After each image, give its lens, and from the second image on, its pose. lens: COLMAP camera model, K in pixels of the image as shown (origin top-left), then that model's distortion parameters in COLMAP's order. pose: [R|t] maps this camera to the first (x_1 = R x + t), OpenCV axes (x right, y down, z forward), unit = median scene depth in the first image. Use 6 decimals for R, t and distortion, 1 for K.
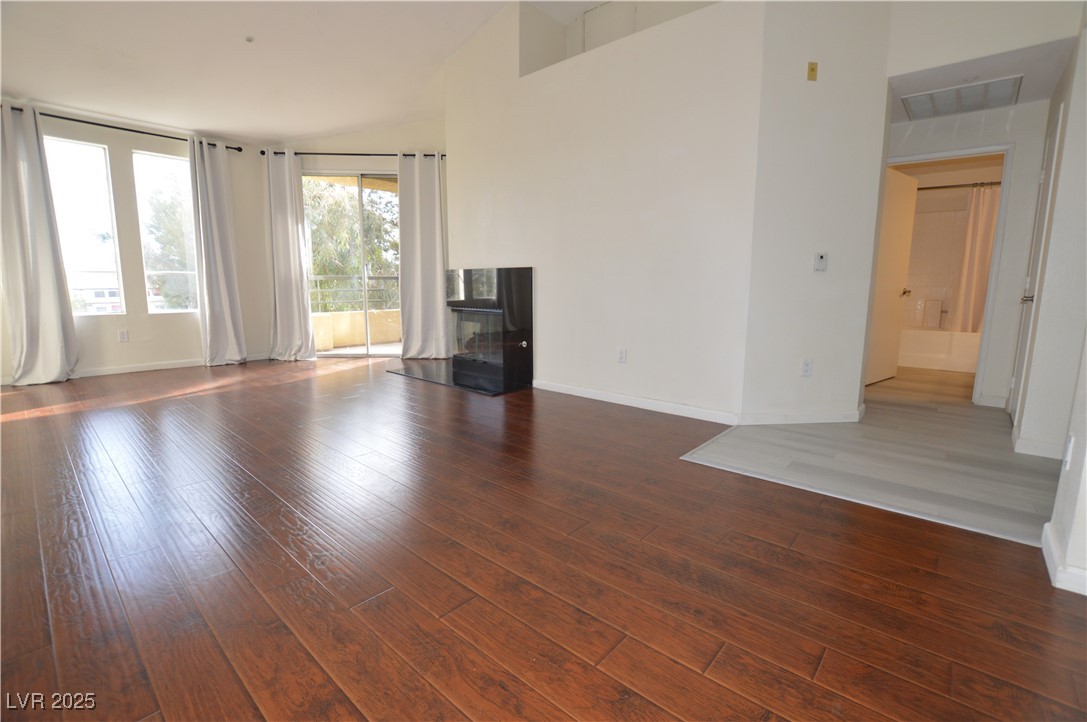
lens RADIAL K [[486.4, 0, 543.5], [0, 486.4, 361.0], [0, 0, 1]] dist [-0.036403, 0.006815]
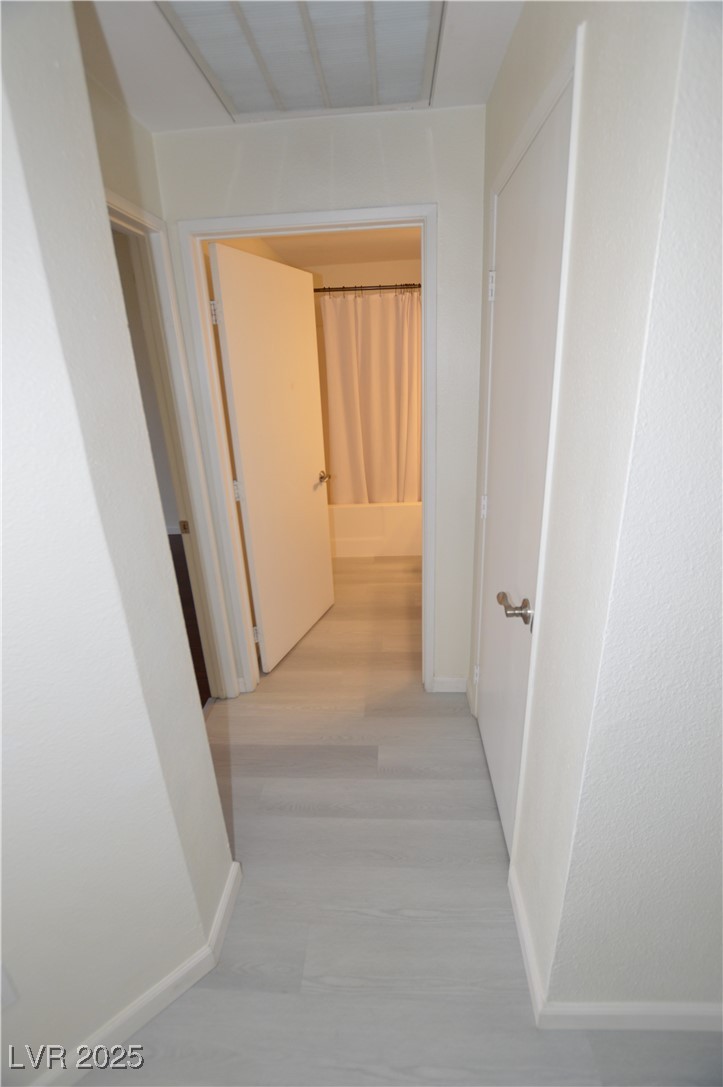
lens RADIAL K [[486.4, 0, 361.5], [0, 486.4, 543.5], [0, 0, 1]] dist [-0.036403, 0.006815]
pose [[0.785317, -0.243892, 0.569029, 0.574448], [0.144754, 0.965991, 0.214260, -0.240637], [-0.601934, -0.085892, 0.793913, 0.617035]]
